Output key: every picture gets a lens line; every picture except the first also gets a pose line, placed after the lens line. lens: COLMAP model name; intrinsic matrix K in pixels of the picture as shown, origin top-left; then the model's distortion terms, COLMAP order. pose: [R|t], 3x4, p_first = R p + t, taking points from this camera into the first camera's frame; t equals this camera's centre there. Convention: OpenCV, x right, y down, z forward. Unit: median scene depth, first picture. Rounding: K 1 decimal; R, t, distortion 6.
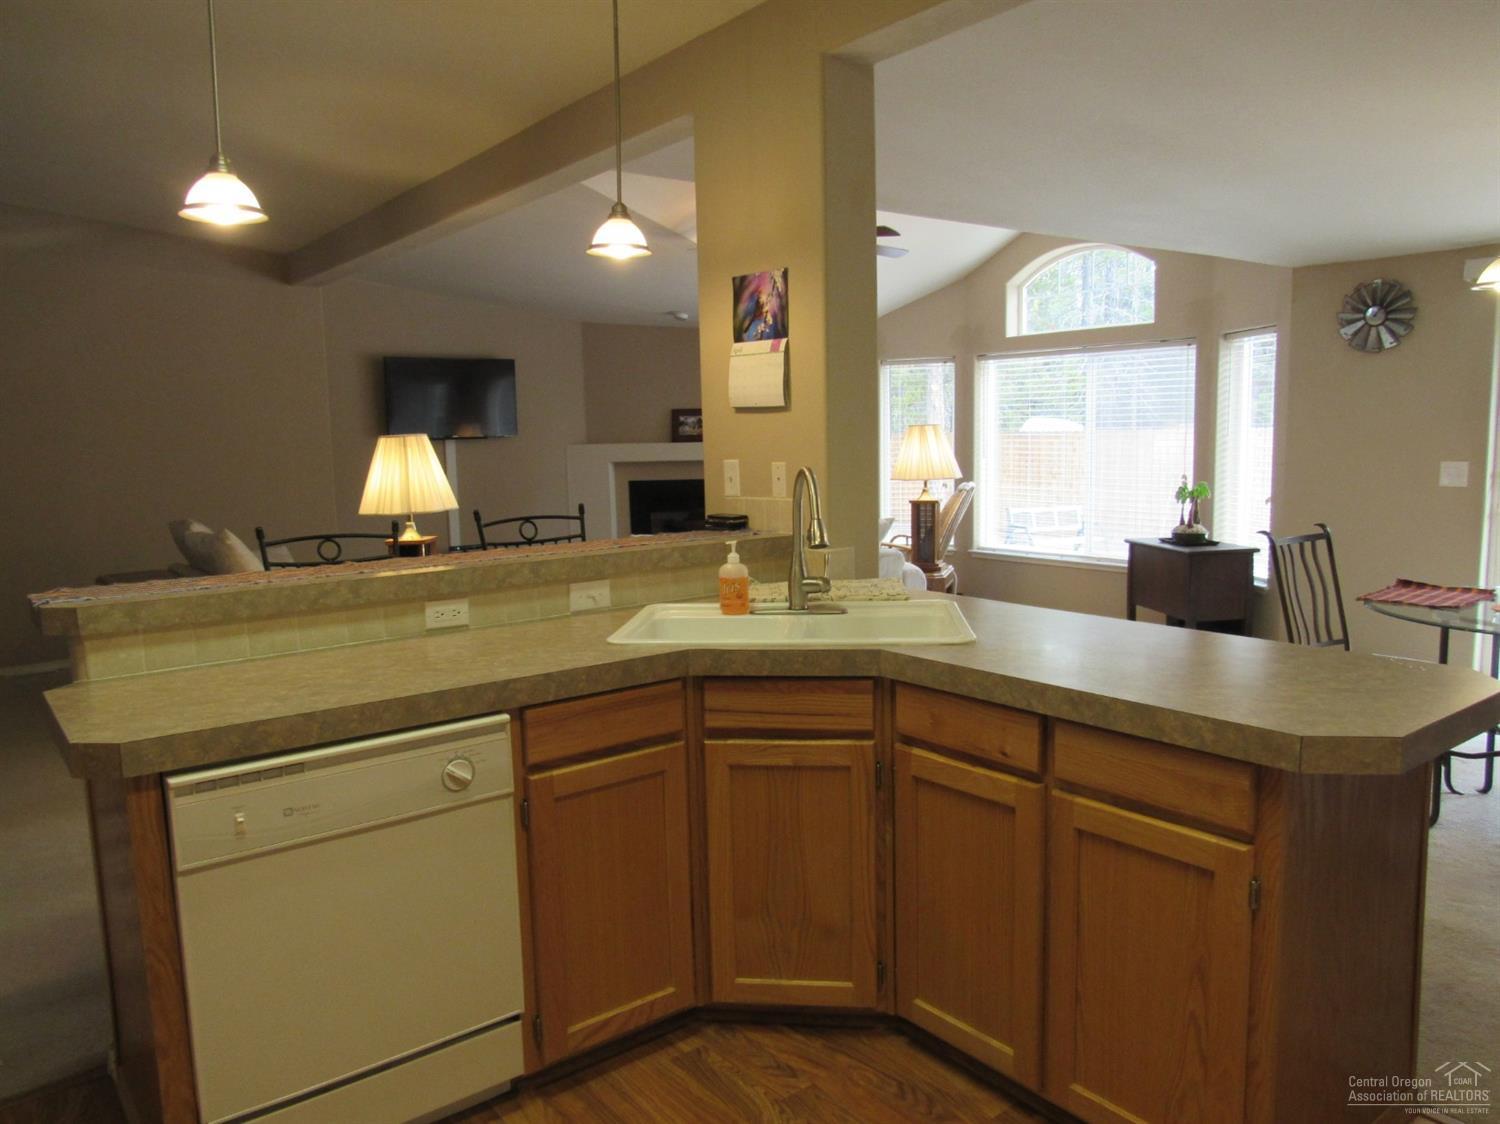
lens RADIAL K [[1077.9, 0, 755.5], [0, 1077.9, 552.0], [0, 0, 1]] dist [-0.019392, -0.004387]
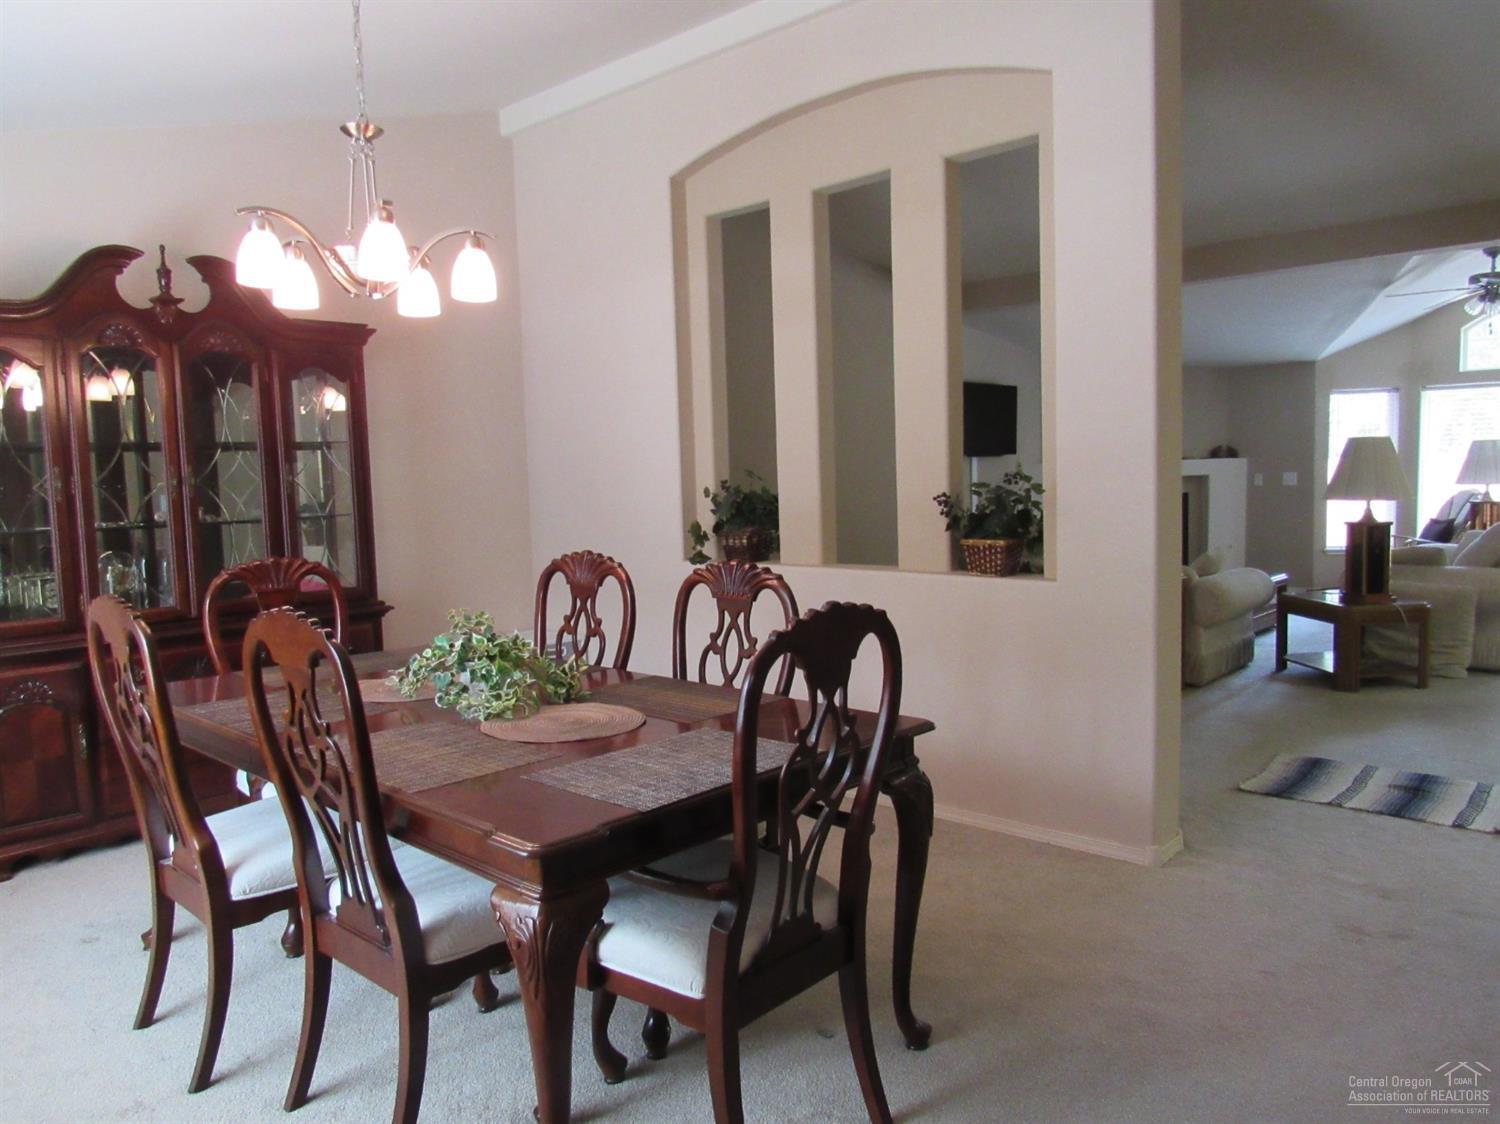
lens RADIAL K [[1077.9, 0, 750.3], [0, 1077.9, 557.3], [0, 0, 1]] dist [-0.019392, -0.004387]
pose [[0.986030, -0.017367, 0.165662, -0.863924], [0.023166, 0.999182, -0.033136, 0.035728], [-0.164951, 0.036511, 0.985626, -0.055100]]
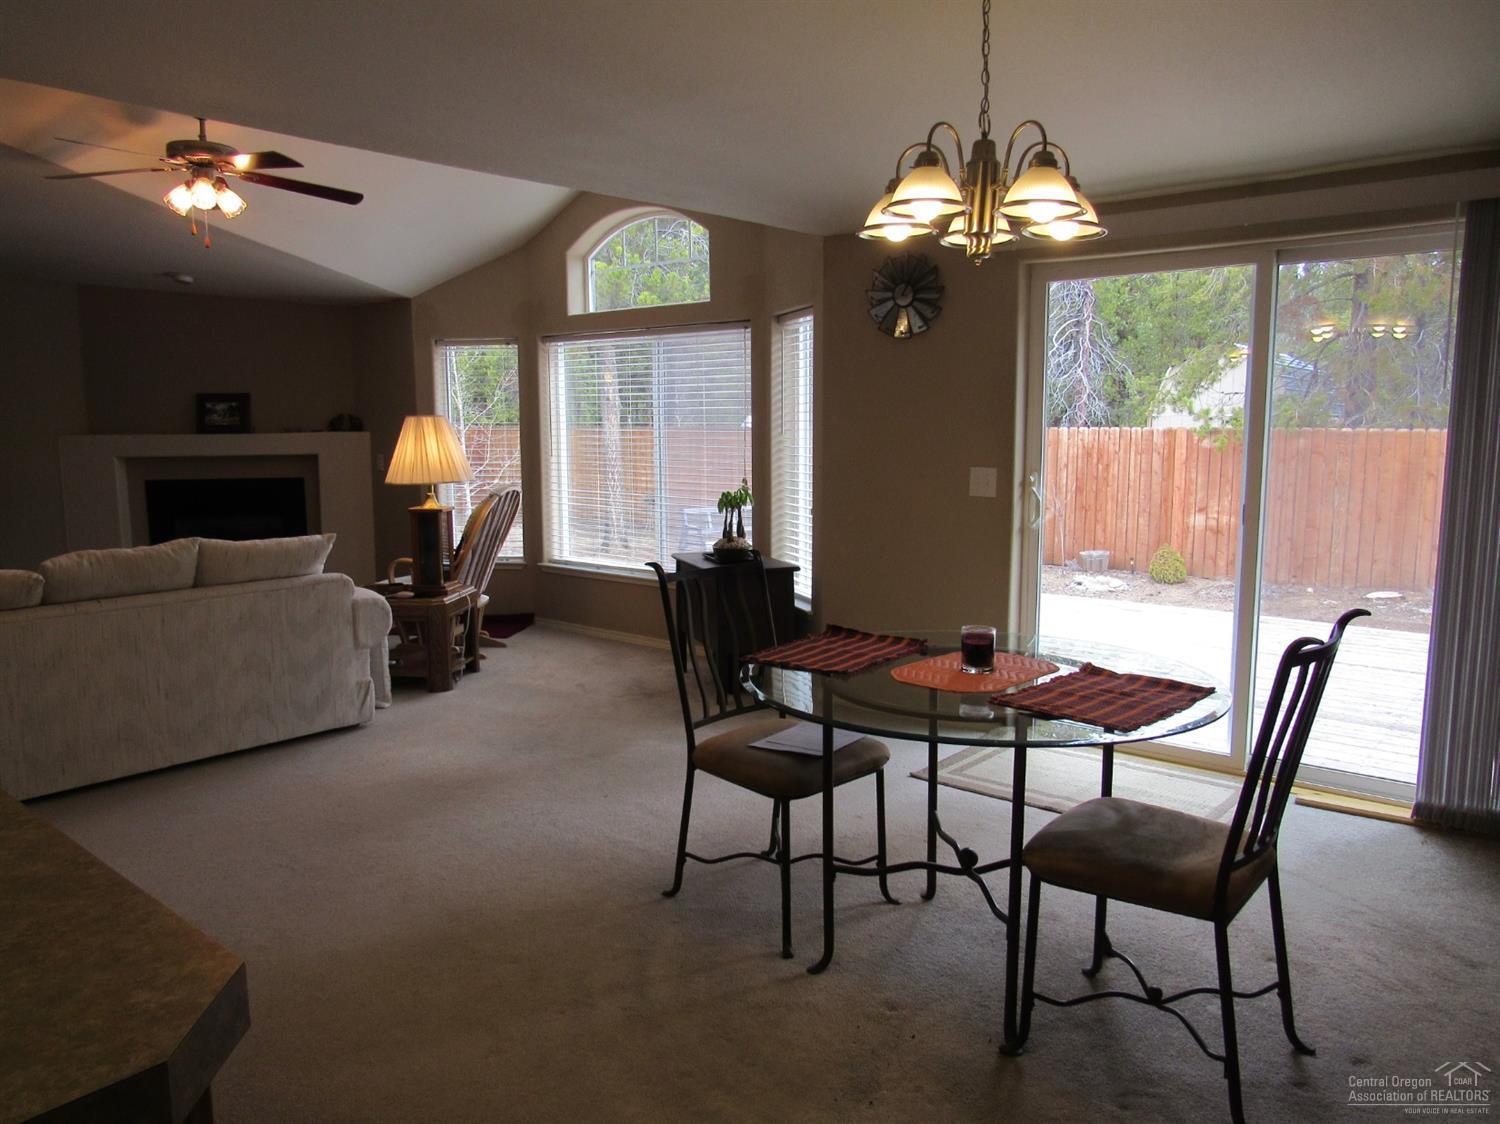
lens RADIAL K [[1077.9, 0, 751.7], [0, 1077.9, 557.7], [0, 0, 1]] dist [-0.019392, -0.004387]
pose [[0.978599, -0.010239, 0.205522, 0.224529], [0.007746, 0.999886, 0.012931, -0.019058], [-0.205631, -0.011062, 0.978567, 0.147233]]
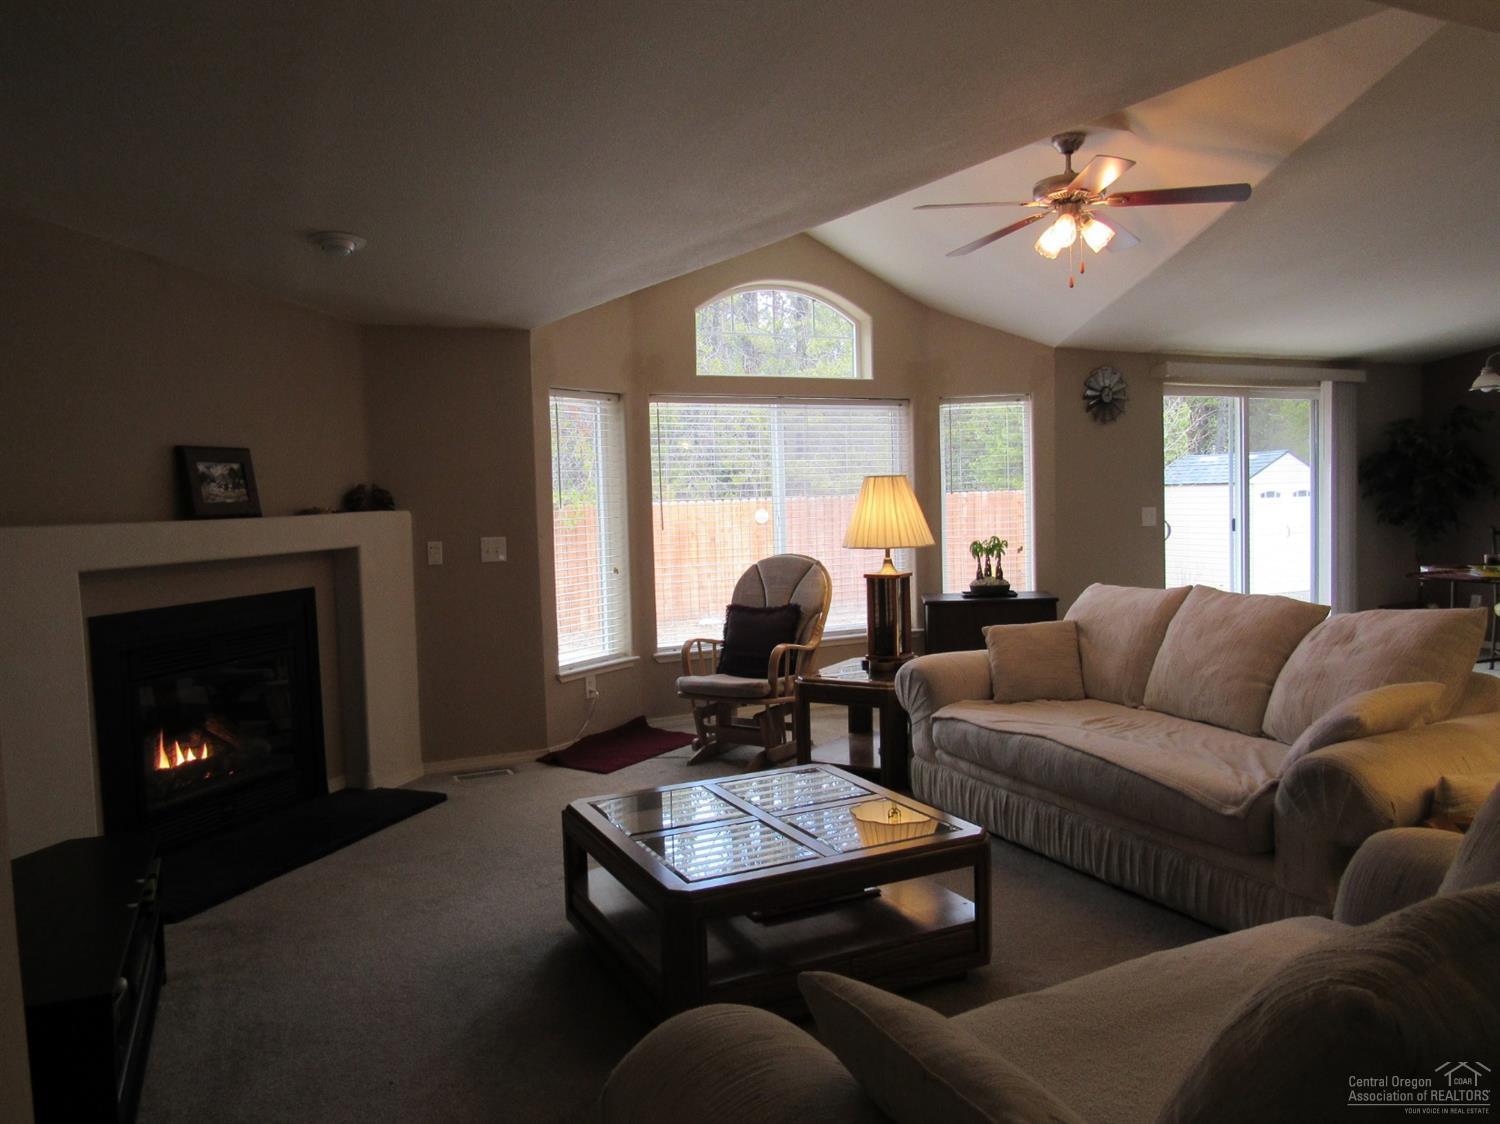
lens RADIAL K [[1077.9, 0, 752.6], [0, 1077.9, 563.6], [0, 0, 1]] dist [-0.019392, -0.004387]
pose [[0.214126, -0.047102, 0.975670, -0.606778], [0.135868, 0.990563, 0.018002, -0.081247], [-0.967311, 0.128707, 0.218505, 0.913693]]
